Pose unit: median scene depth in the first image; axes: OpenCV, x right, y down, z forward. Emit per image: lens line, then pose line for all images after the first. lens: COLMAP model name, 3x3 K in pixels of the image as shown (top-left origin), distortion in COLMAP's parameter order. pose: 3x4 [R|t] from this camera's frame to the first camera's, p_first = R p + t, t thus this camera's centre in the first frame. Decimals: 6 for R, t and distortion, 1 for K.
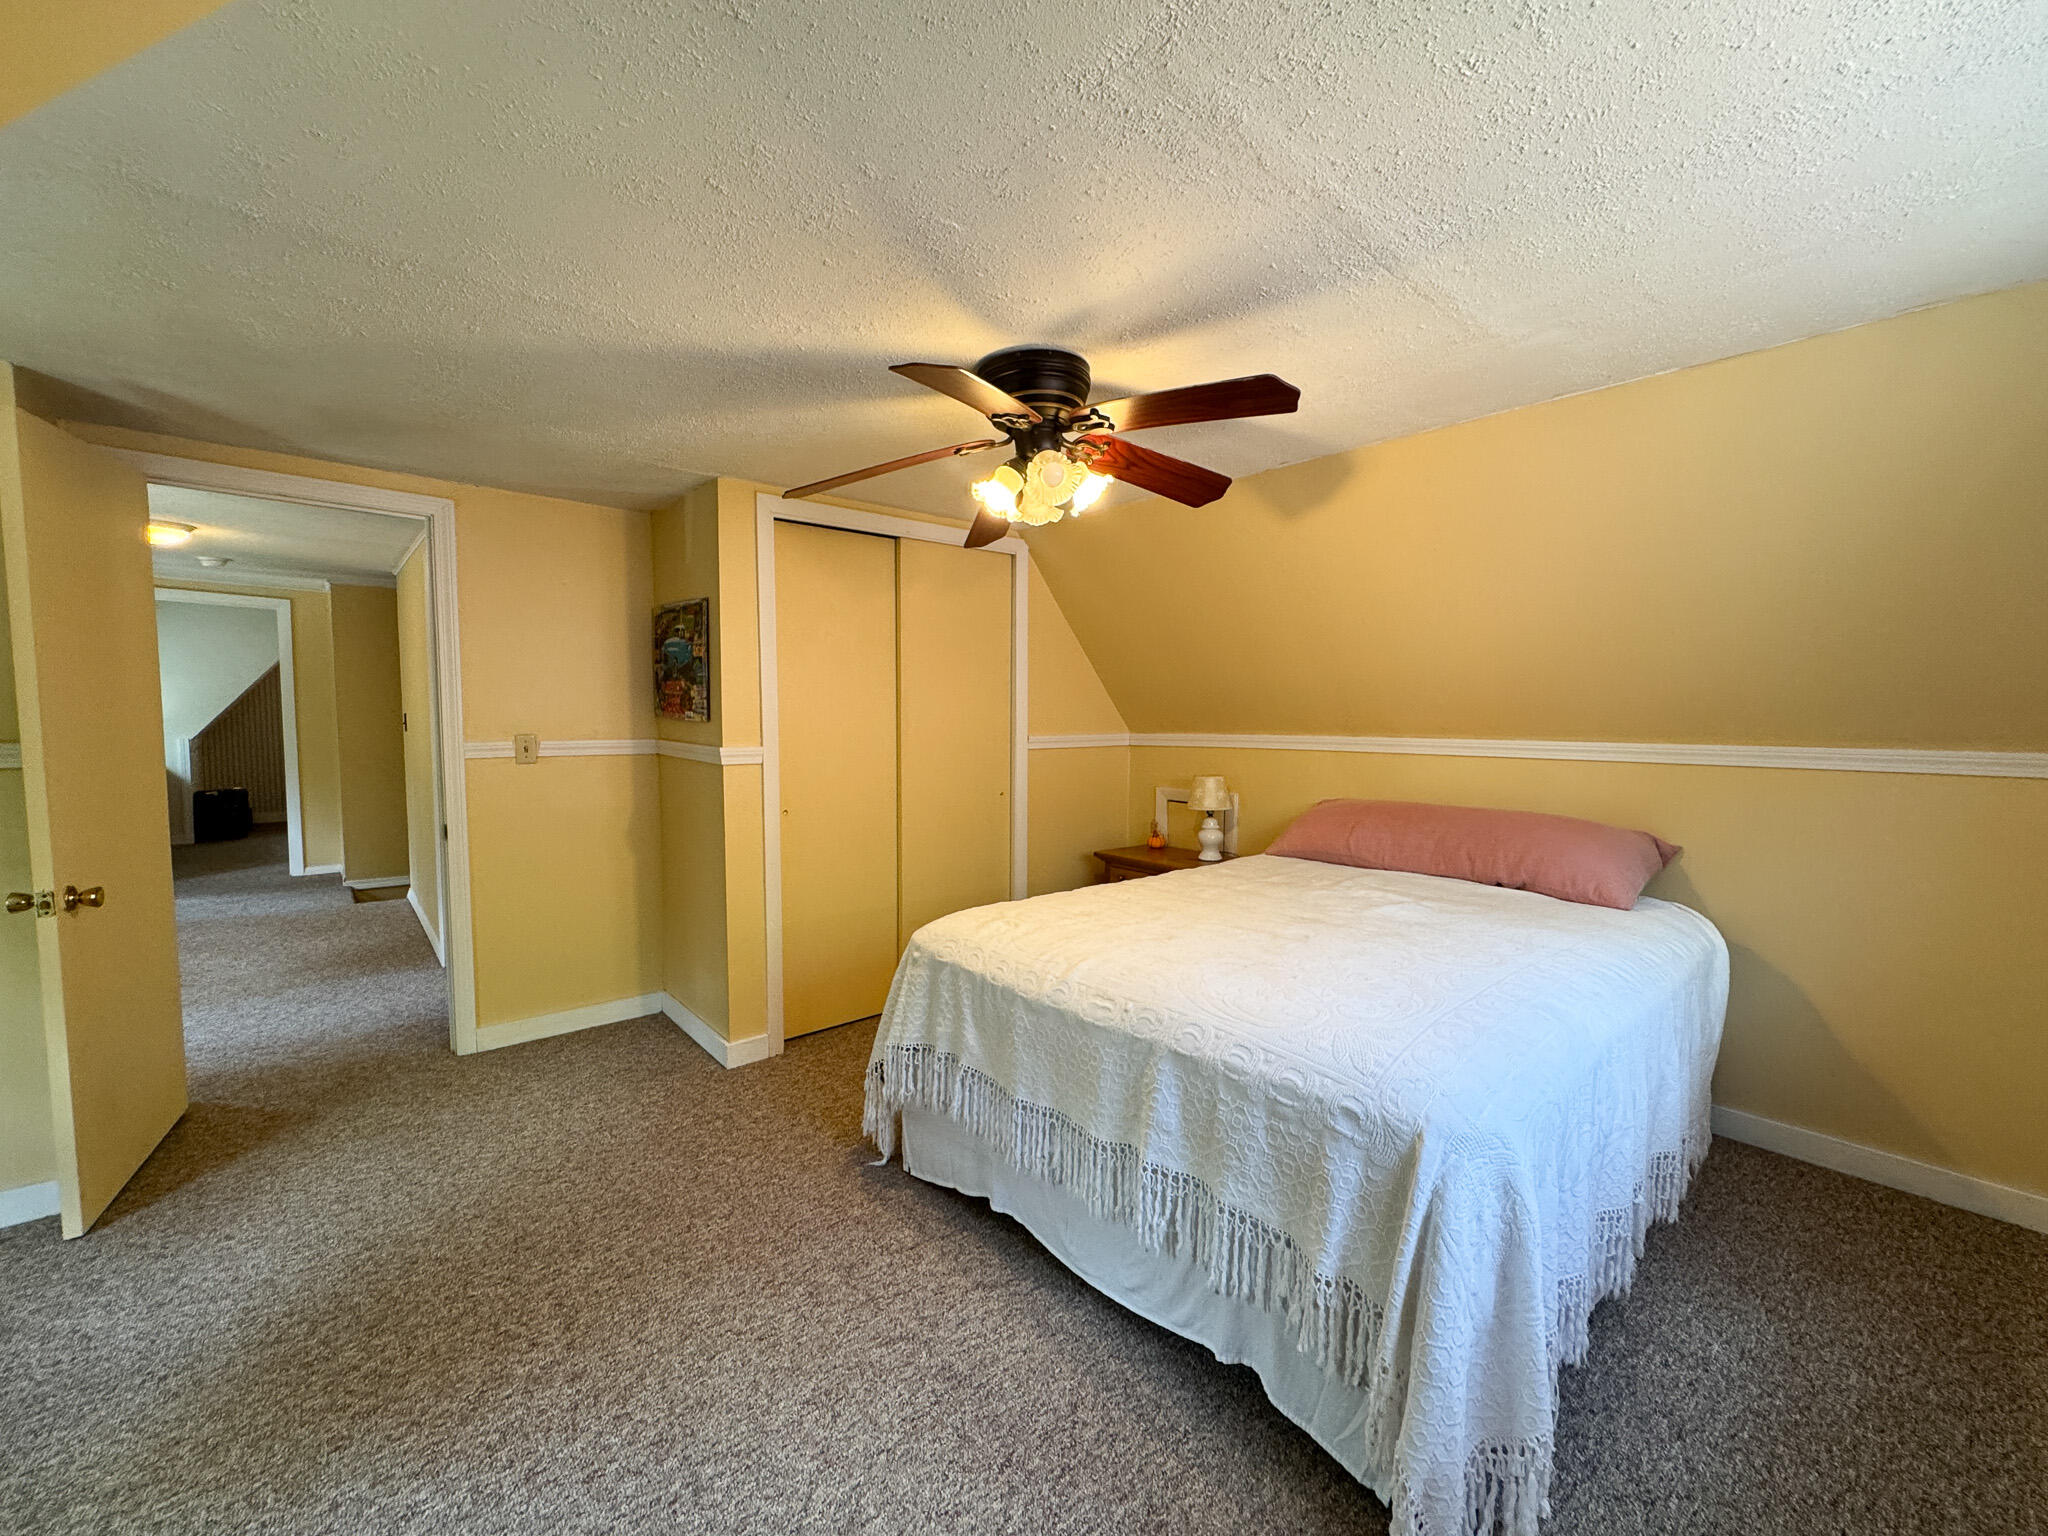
lens RADIAL K [[830.0, 0, 1023.3], [0, 830.0, 776.2], [0, 0, 1]] dist [-0.003193, 0.000389]
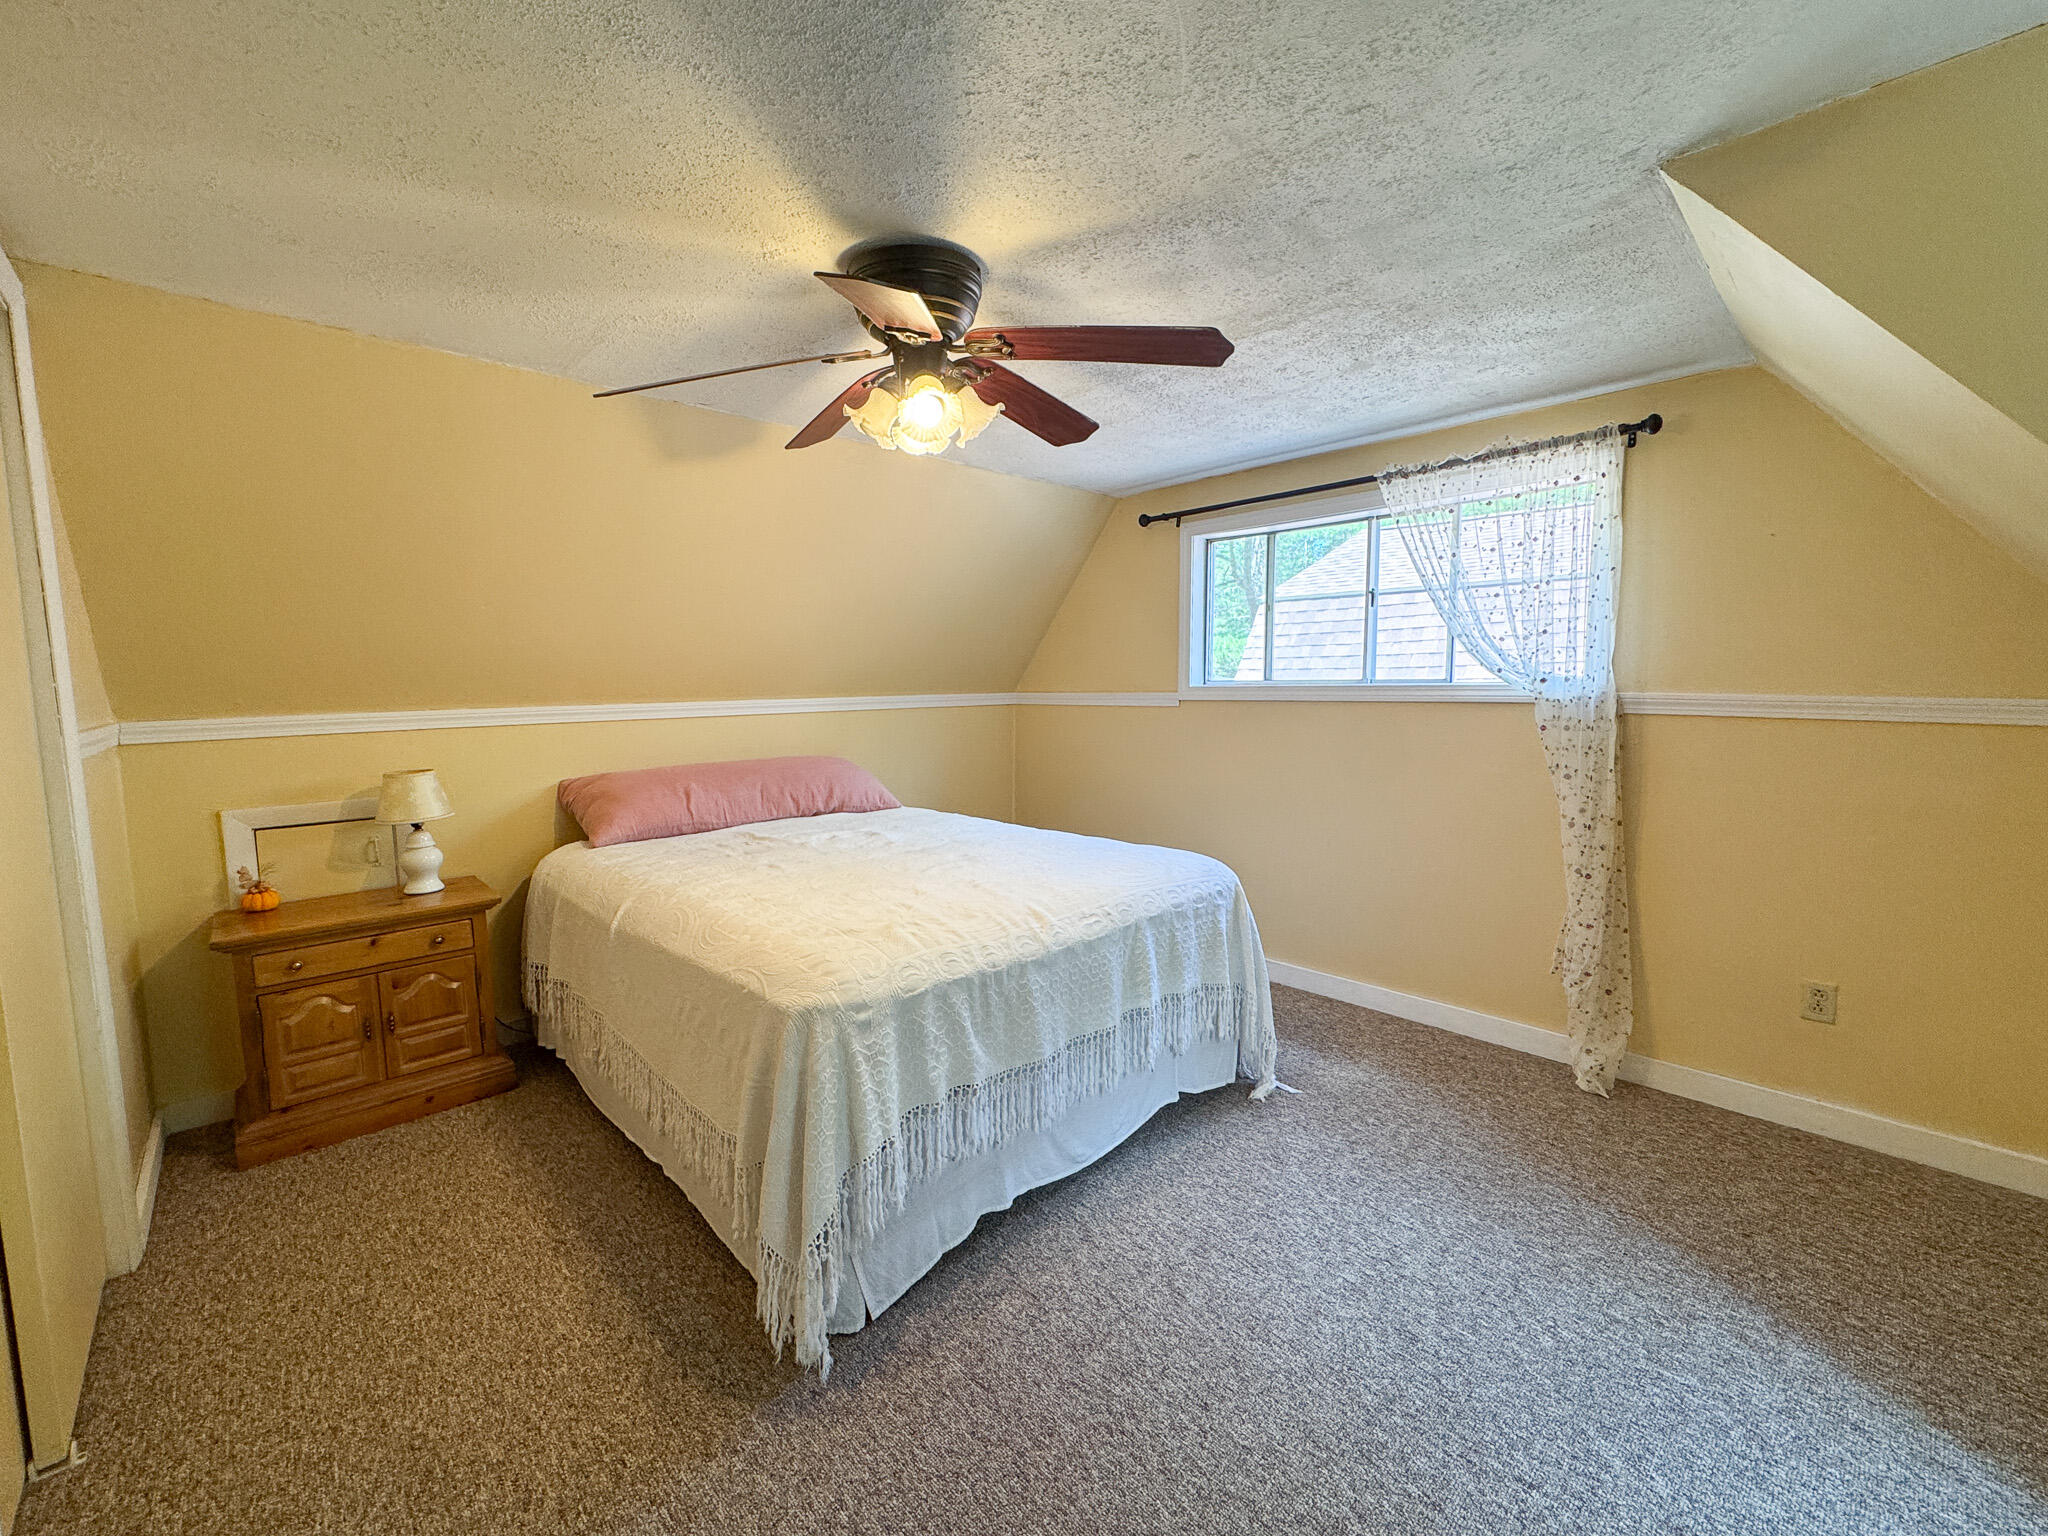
lens RADIAL K [[830.0, 0, 1025.3], [0, 830.0, 769.8], [0, 0, 1]] dist [-0.003193, 0.000389]
pose [[-0.037246, -0.111590, 0.993056, -0.953393], [0.086285, 0.989675, 0.114446, -0.073618], [-0.995574, 0.089948, -0.027232, 1.009308]]
